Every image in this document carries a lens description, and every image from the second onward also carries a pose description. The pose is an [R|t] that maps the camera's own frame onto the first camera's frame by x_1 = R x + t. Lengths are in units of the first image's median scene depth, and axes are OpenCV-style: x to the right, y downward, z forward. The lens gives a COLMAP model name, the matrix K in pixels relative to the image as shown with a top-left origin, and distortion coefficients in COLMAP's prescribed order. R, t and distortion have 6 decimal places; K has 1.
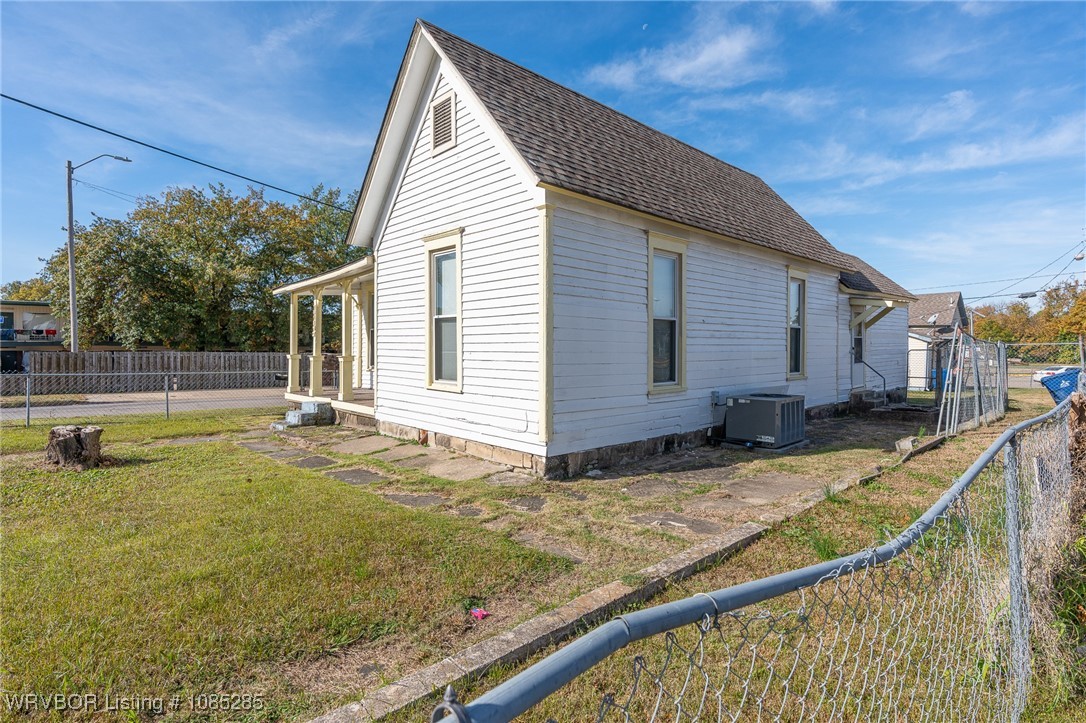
lens RADIAL K [[539.6, 0, 544.1], [0, 539.6, 358.0], [0, 0, 1]] dist [-0.028117, -0.000966]
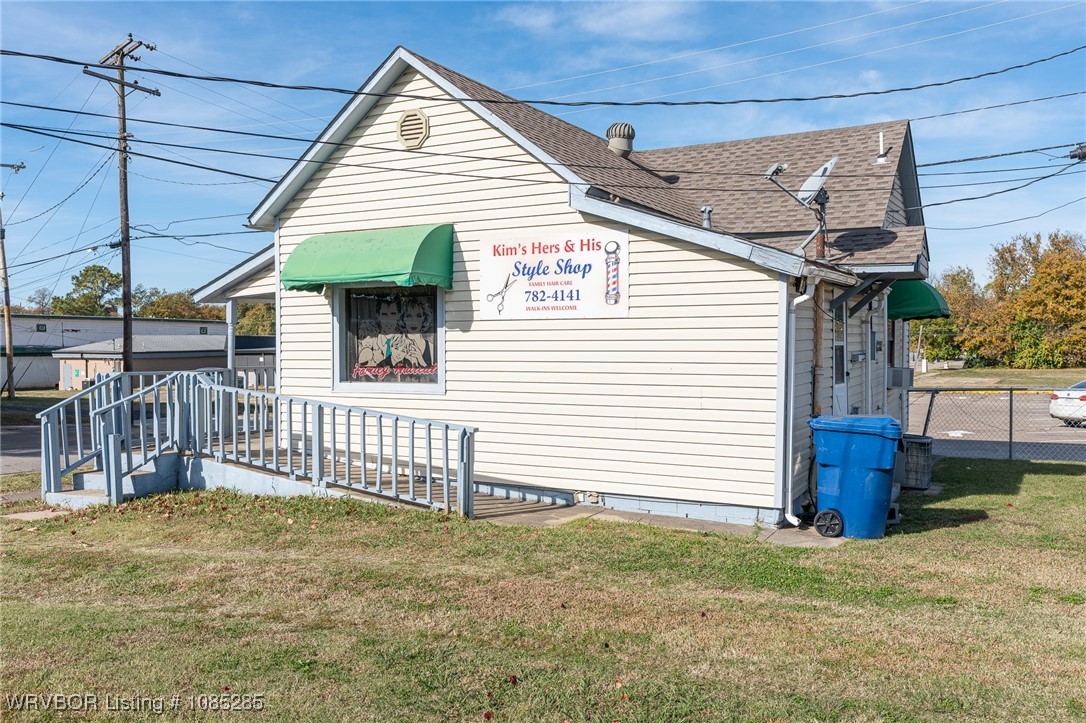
lens RADIAL K [[913.2, 0, 543.4], [0, 913.2, 361.0], [0, 0, 1]] dist [-0.080604, 0.002520]
pose [[0.951431, -0.006734, 0.307789, 0.130606], [0.007924, 0.999965, -0.002617, 0.000188], [-0.307761, 0.004929, 0.951451, 0.174076]]
